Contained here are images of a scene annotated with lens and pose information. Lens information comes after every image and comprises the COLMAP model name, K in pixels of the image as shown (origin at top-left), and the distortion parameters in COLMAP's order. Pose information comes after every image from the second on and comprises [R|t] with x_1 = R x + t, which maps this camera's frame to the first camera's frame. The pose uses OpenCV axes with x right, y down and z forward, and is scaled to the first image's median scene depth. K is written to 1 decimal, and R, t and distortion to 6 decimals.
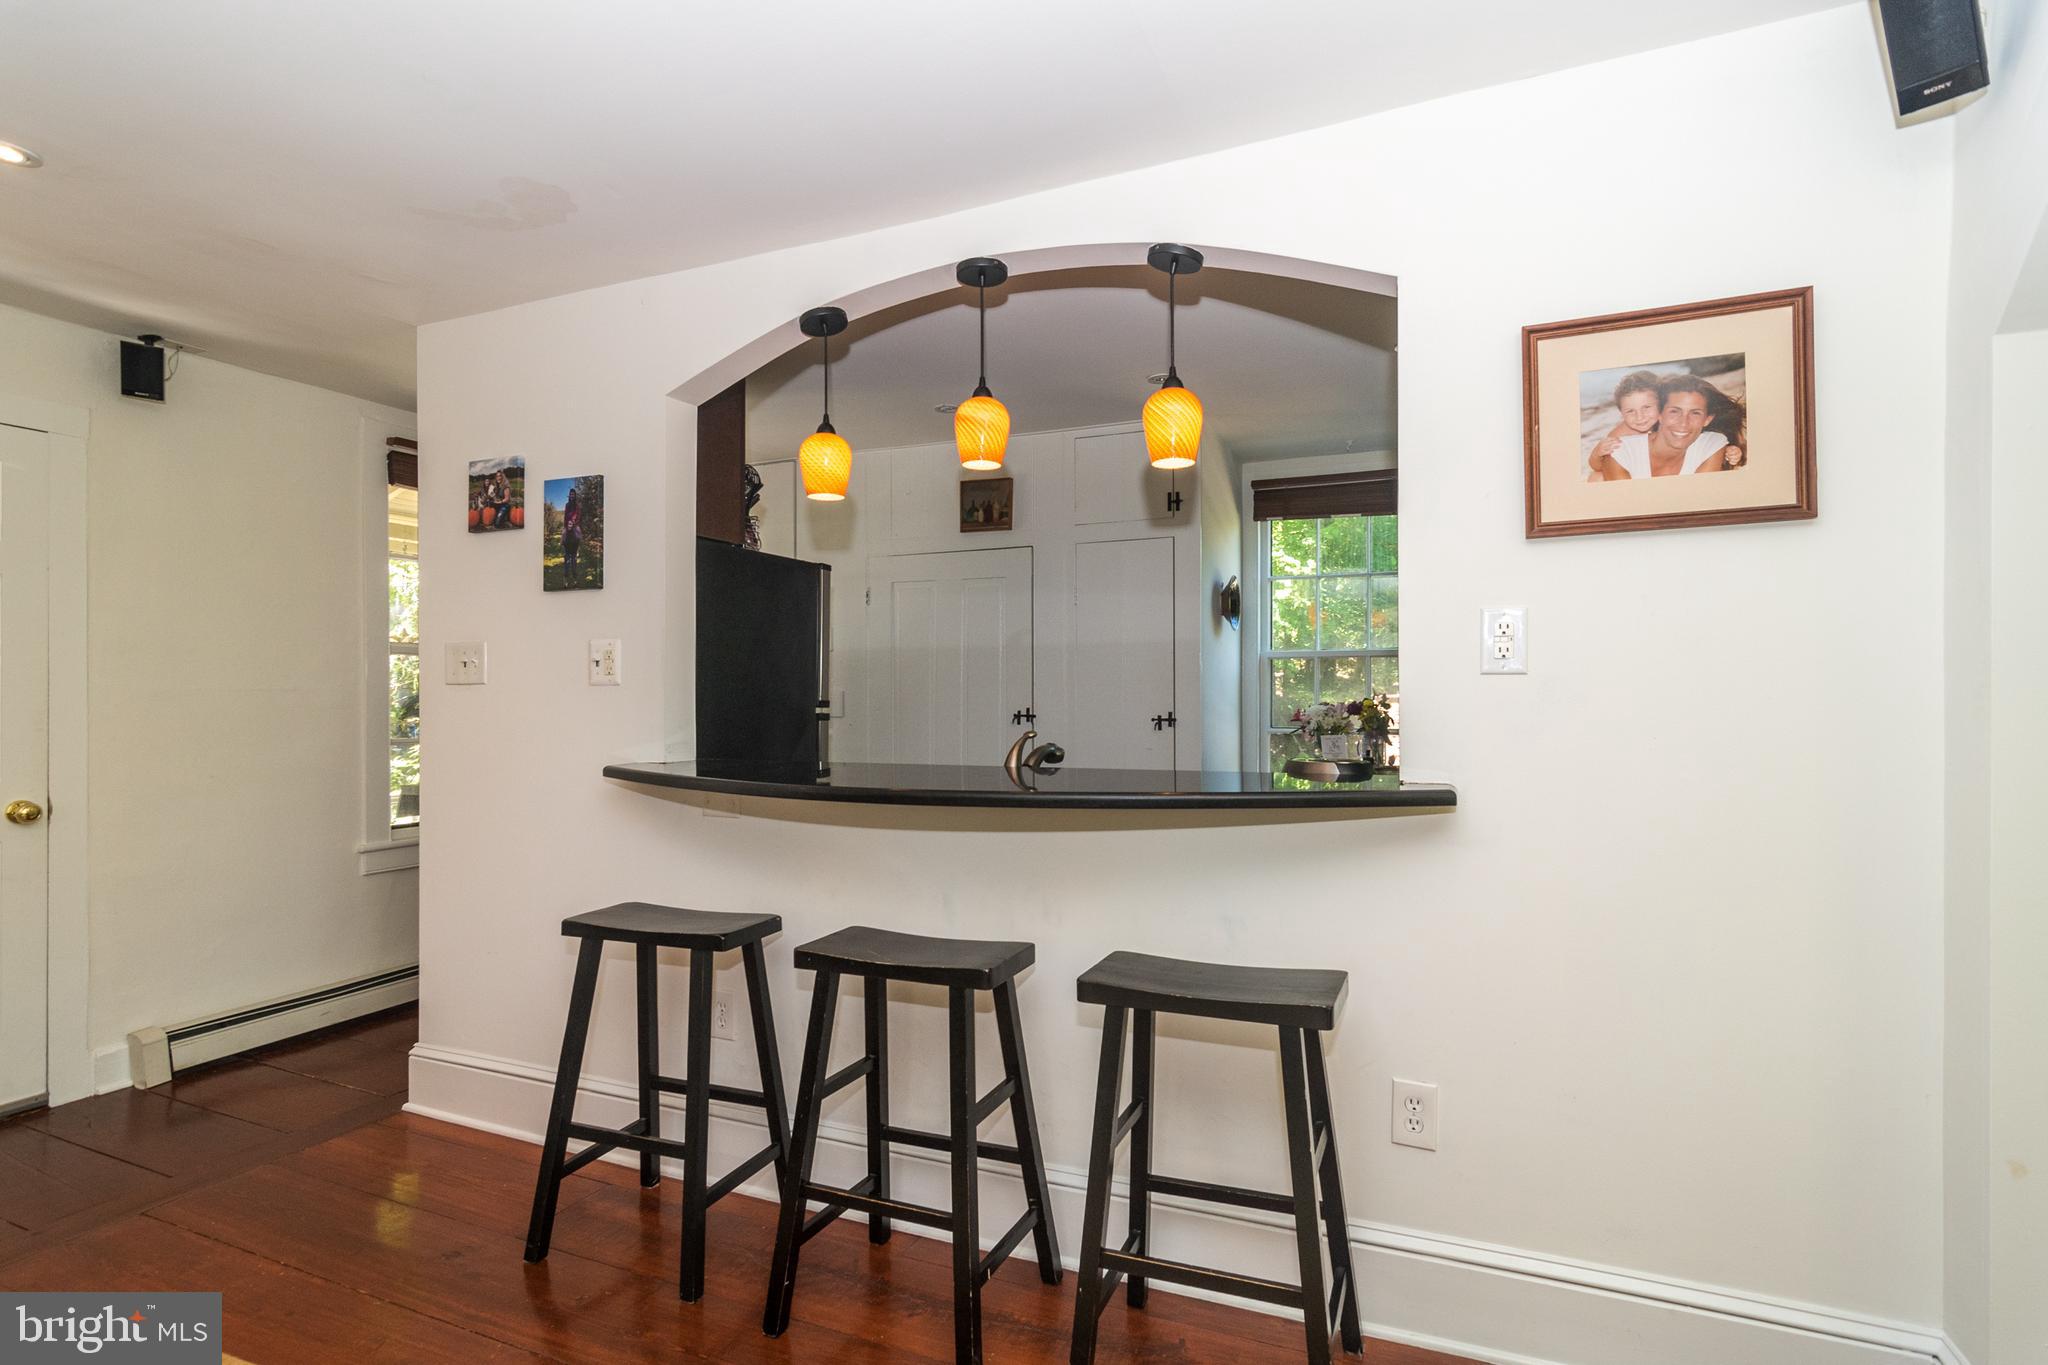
lens RADIAL K [[992.6, 0, 1041.5], [0, 992.6, 689.3], [0, 0, 1]] dist [-0.001082, 0.004104]
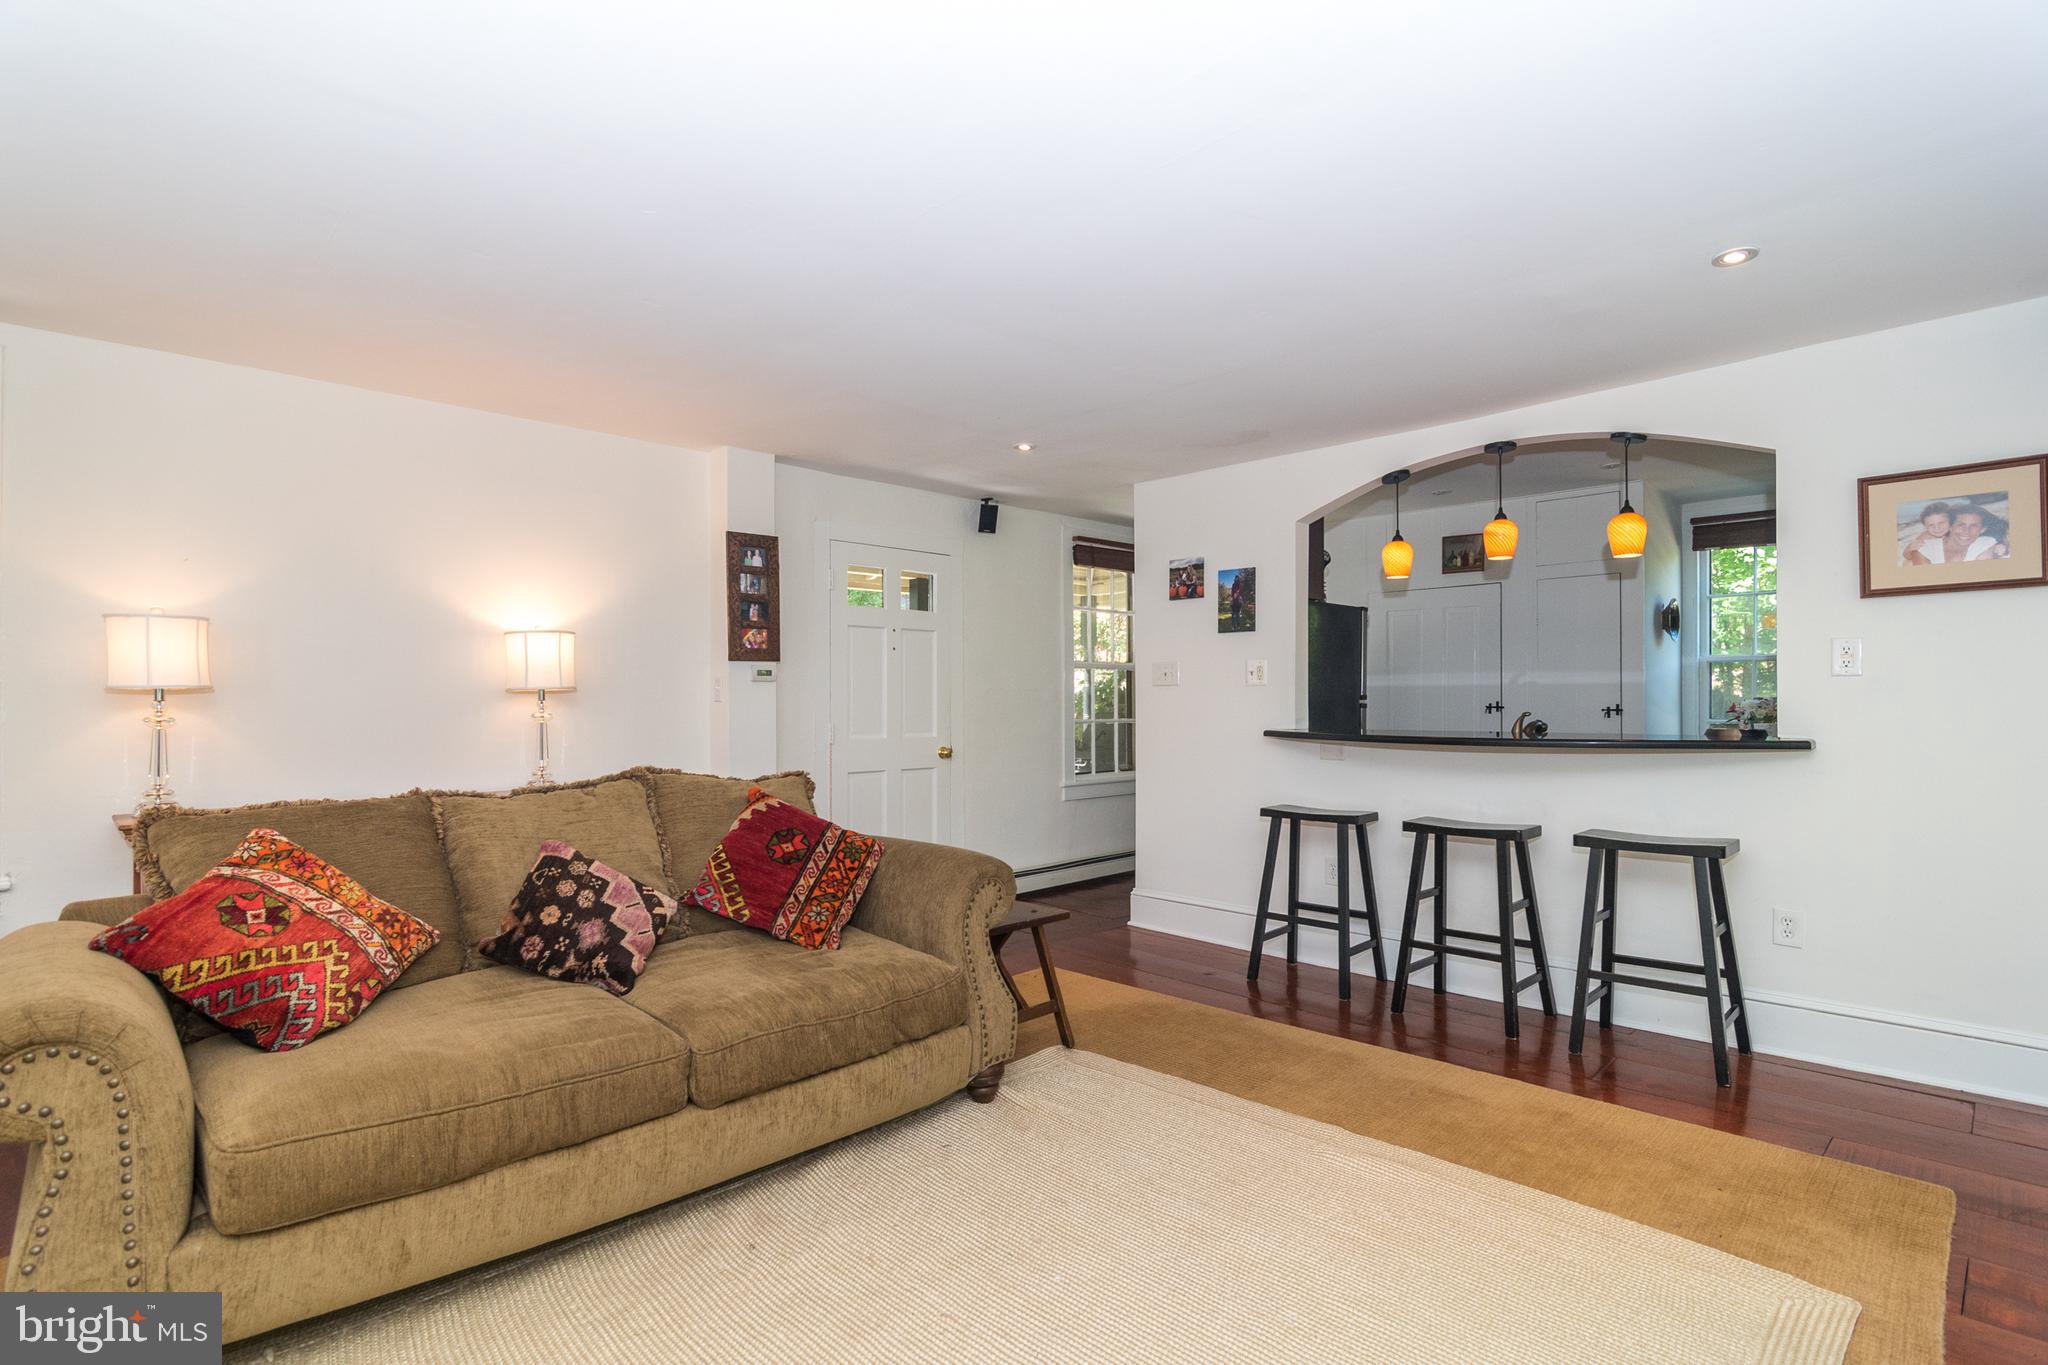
lens RADIAL K [[992.6, 0, 1040.9], [0, 992.6, 692.6], [0, 0, 1]] dist [-0.001082, 0.004104]
pose [[0.927082, -0.002148, -0.374852, -0.144641], [0.002617, 0.999996, 0.000742, 0.006562], [0.374849, -0.001669, 0.927085, -0.860279]]
